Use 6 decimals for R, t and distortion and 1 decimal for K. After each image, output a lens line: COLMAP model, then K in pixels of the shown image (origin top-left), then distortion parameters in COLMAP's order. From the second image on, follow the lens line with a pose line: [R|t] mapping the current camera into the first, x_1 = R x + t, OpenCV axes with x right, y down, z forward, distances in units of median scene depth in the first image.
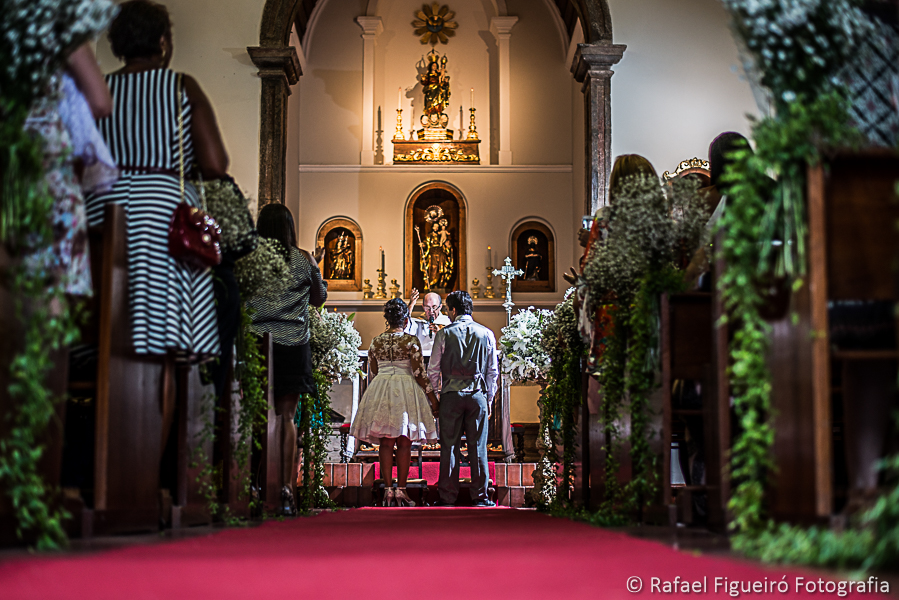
lens RADIAL K [[1381.3, 0, 448.3], [0, 1381.3, 273.7], [0, 0, 1]] dist [-0.020292, -0.022491]
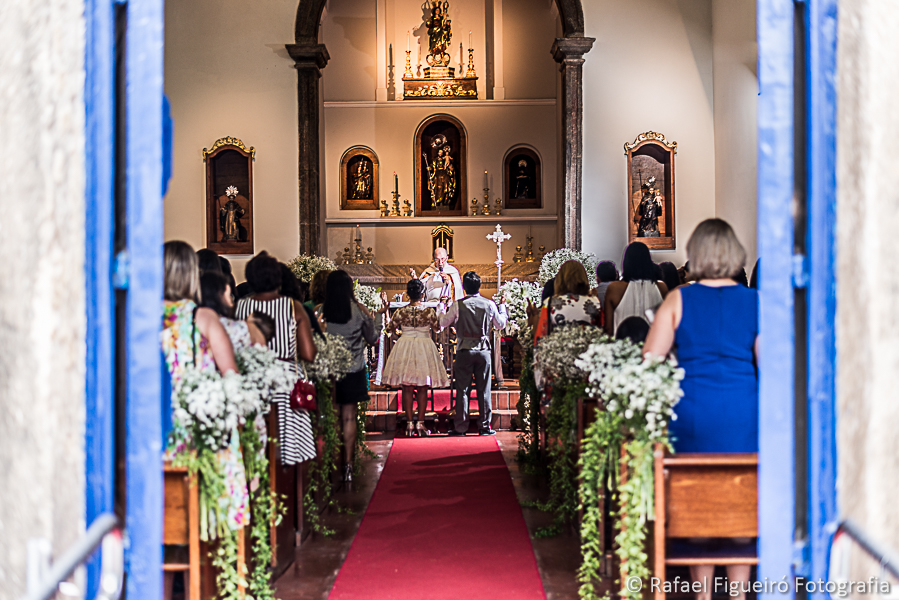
lens RADIAL K [[1359.1, 0, 435.2], [0, 1359.1, 300.5], [0, 0, 1]] dist [0.018517, 0.022777]
pose [[0.999840, -0.011428, -0.013756, 0.000950], [0.013582, 0.985631, 0.168365, -0.105667], [0.011634, -0.168525, 0.985629, -0.169346]]
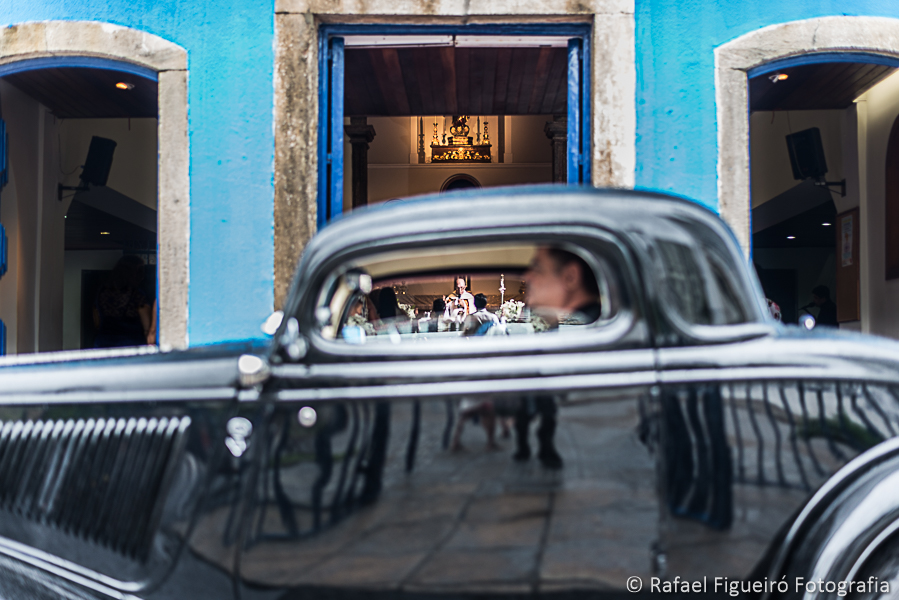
lens RADIAL K [[1429.5, 0, 449.5], [0, 1429.5, 300.0], [0, 0, 1]] dist [-0.008423, -0.005714]
pose [[0.999734, -0.006041, -0.022260, 0.011875], [0.008946, 0.991106, 0.132772, -0.136245], [0.021260, -0.132936, 0.990897, -0.519271]]
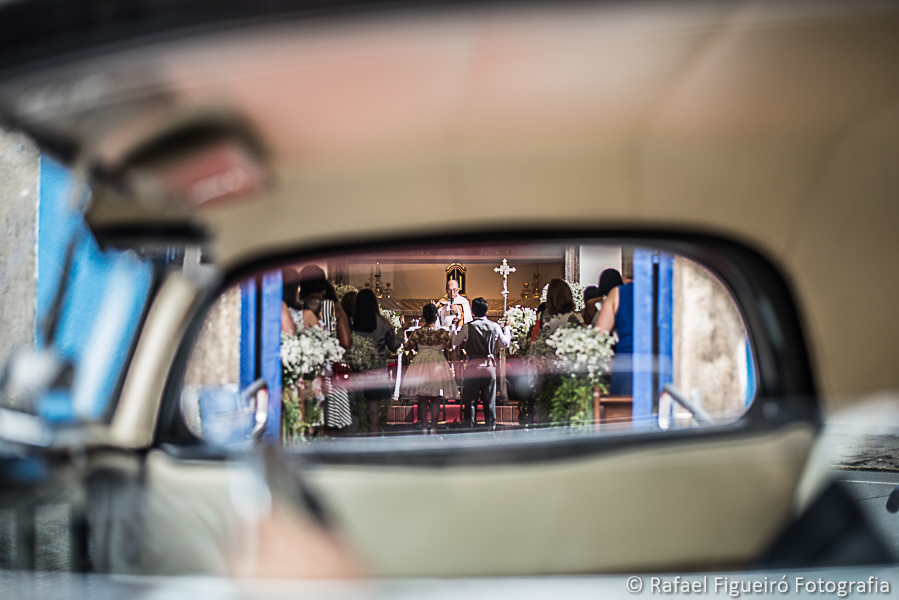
lens RADIAL K [[1429.5, 0, 449.5], [0, 1429.5, 300.0], [0, 0, 1]] dist [-0.008423, -0.005714]
pose [[0.999896, -0.001827, -0.014309, 0.004799], [0.003671, 0.991517, 0.129928, -0.110966], [0.013950, -0.129967, 0.991420, -0.324109]]
